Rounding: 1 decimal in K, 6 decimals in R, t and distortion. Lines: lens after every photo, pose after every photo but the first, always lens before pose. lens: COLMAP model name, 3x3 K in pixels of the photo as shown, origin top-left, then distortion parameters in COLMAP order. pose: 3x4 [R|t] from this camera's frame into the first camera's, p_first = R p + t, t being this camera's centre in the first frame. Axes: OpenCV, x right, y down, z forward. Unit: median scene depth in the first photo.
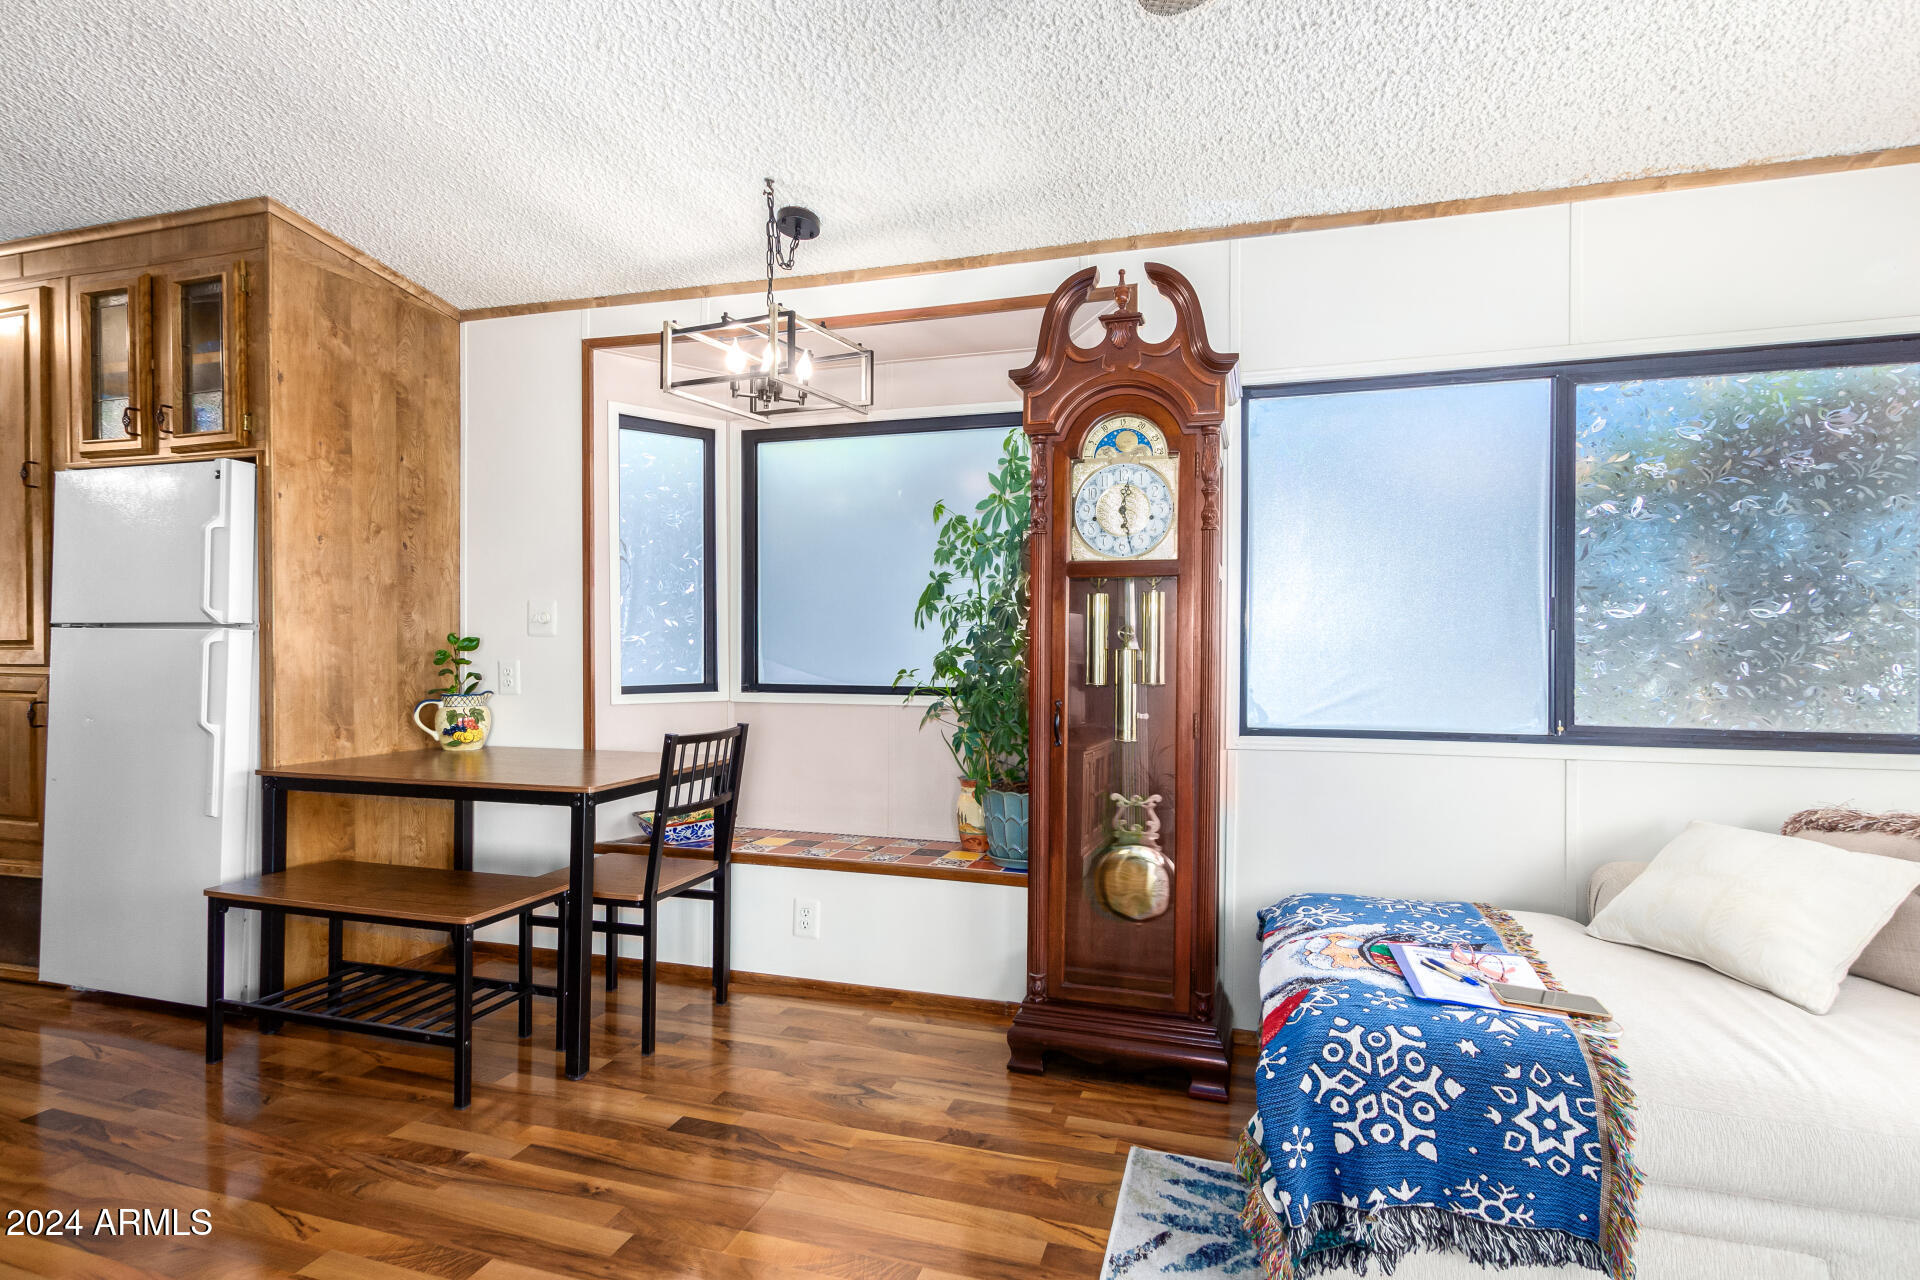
lens RADIAL K [[886.7, 0, 1016.6], [0, 886.7, 643.1], [0, 0, 1]] dist [0.008108, -0.001367]
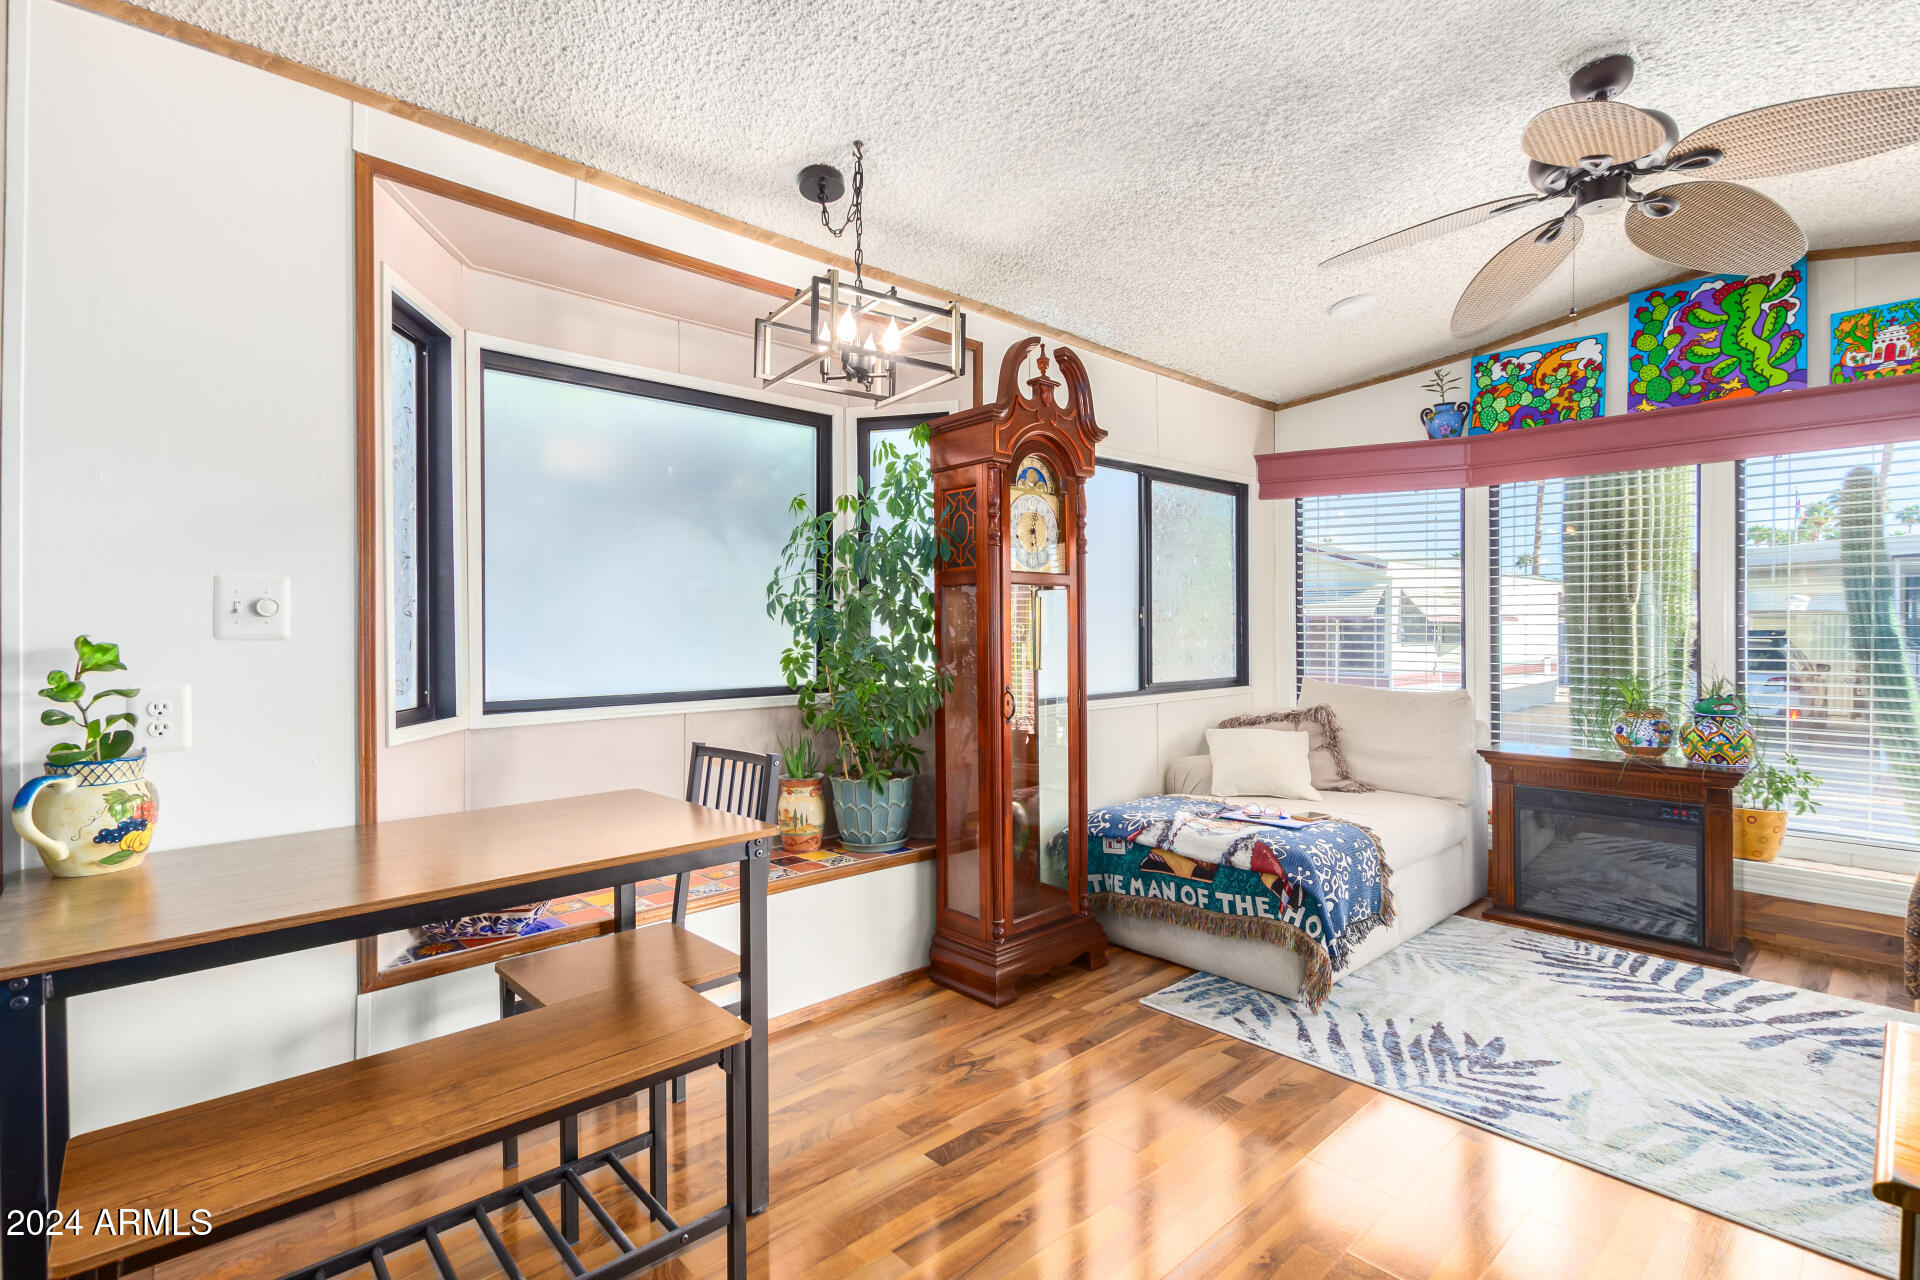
lens RADIAL K [[886.7, 0, 963.1], [0, 886.7, 634.9], [0, 0, 1]] dist [0.008108, -0.001367]
pose [[0.533449, -0.009314, 0.845781, -1.031107], [0.014044, 0.999899, 0.002153, -0.007780], [-0.845715, 0.010729, 0.533526, 0.426970]]
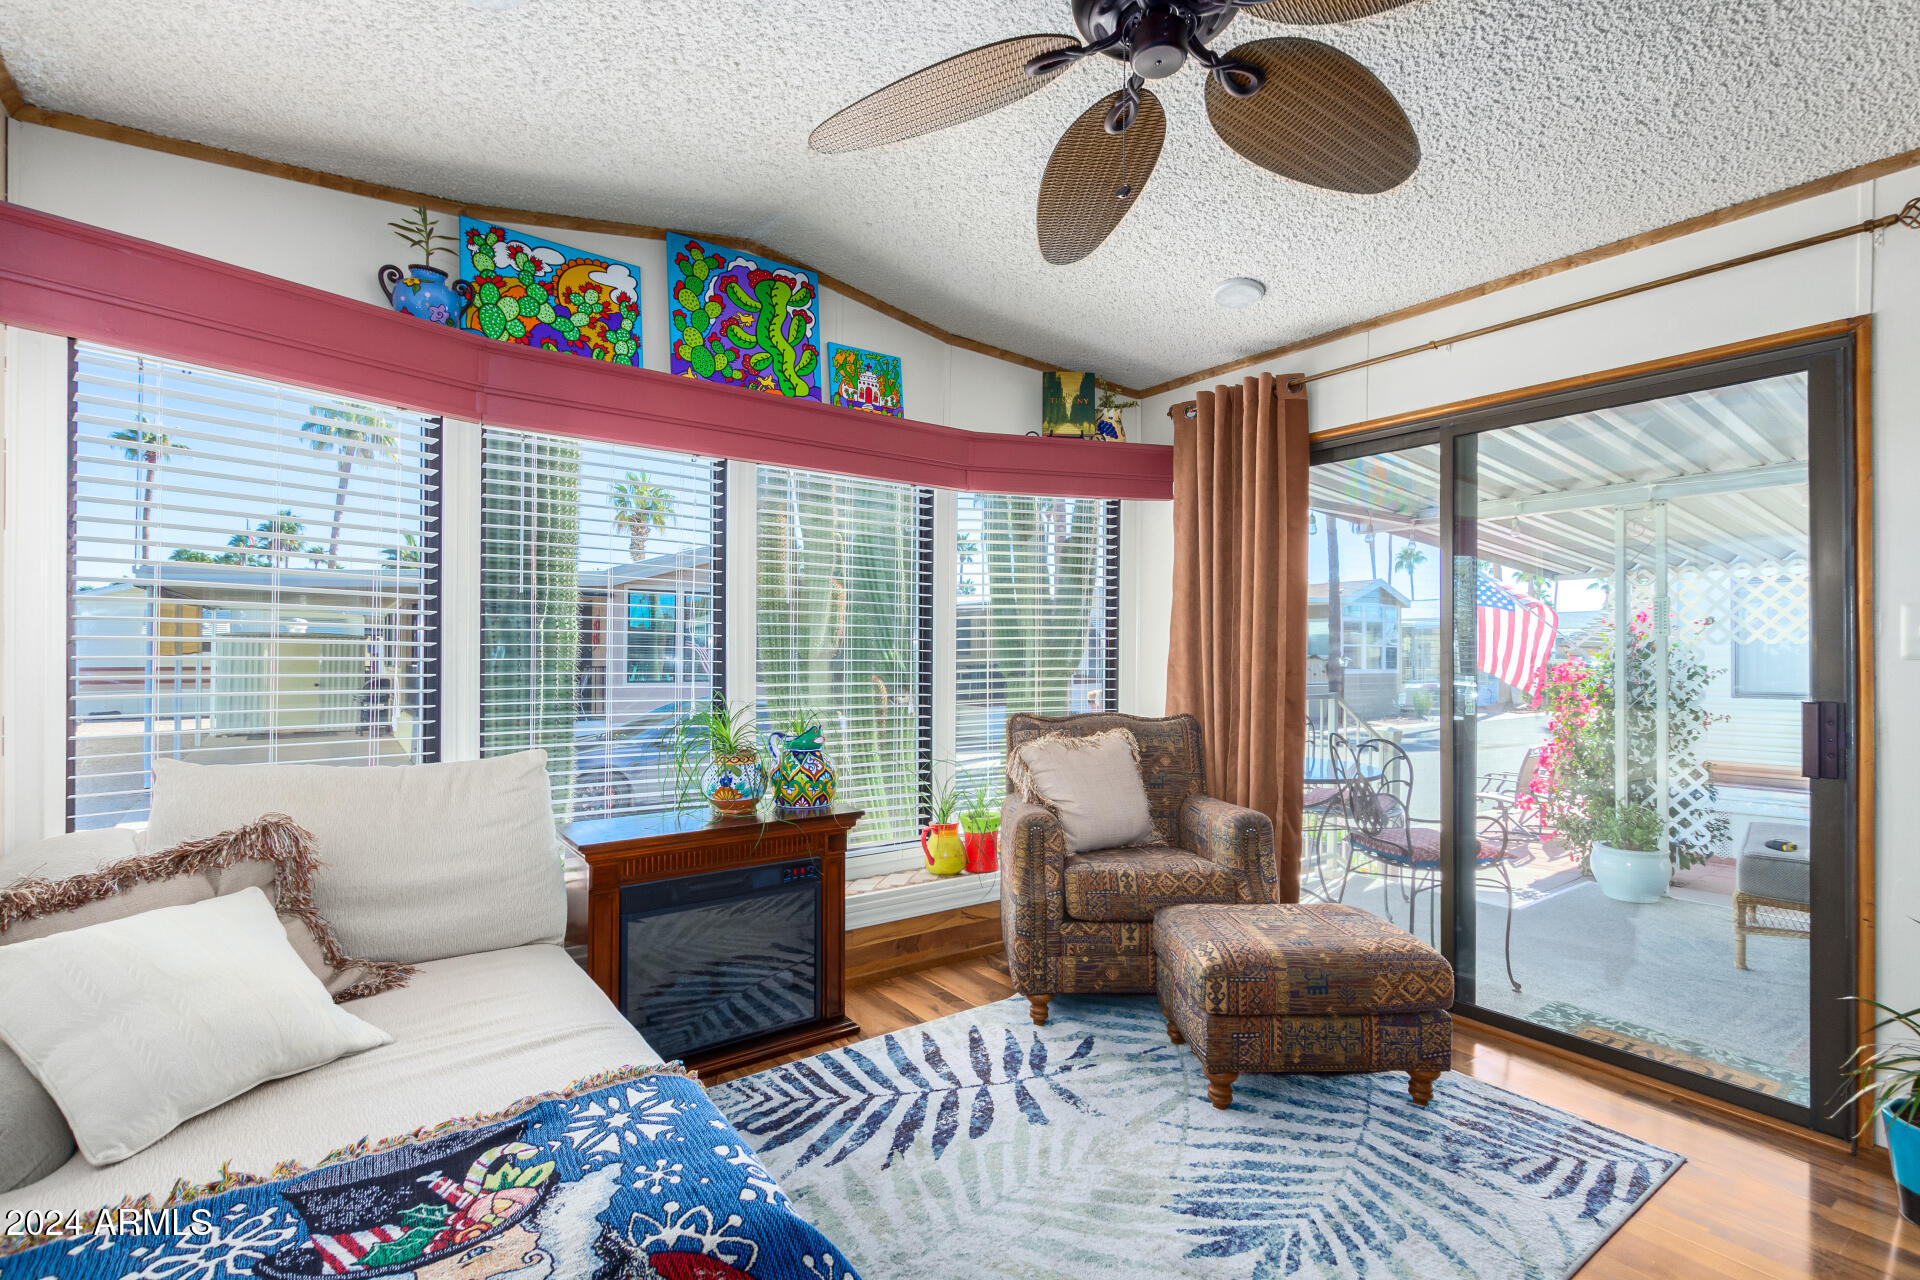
lens RADIAL K [[886.7, 0, 961.1], [0, 886.7, 636.2], [0, 0, 1]] dist [0.008108, -0.001367]
pose [[-0.784438, -0.002402, 0.620203, -0.151269], [-0.002665, 0.999996, 0.000502, -0.019580], [-0.620202, -0.001259, -0.784441, 1.004690]]
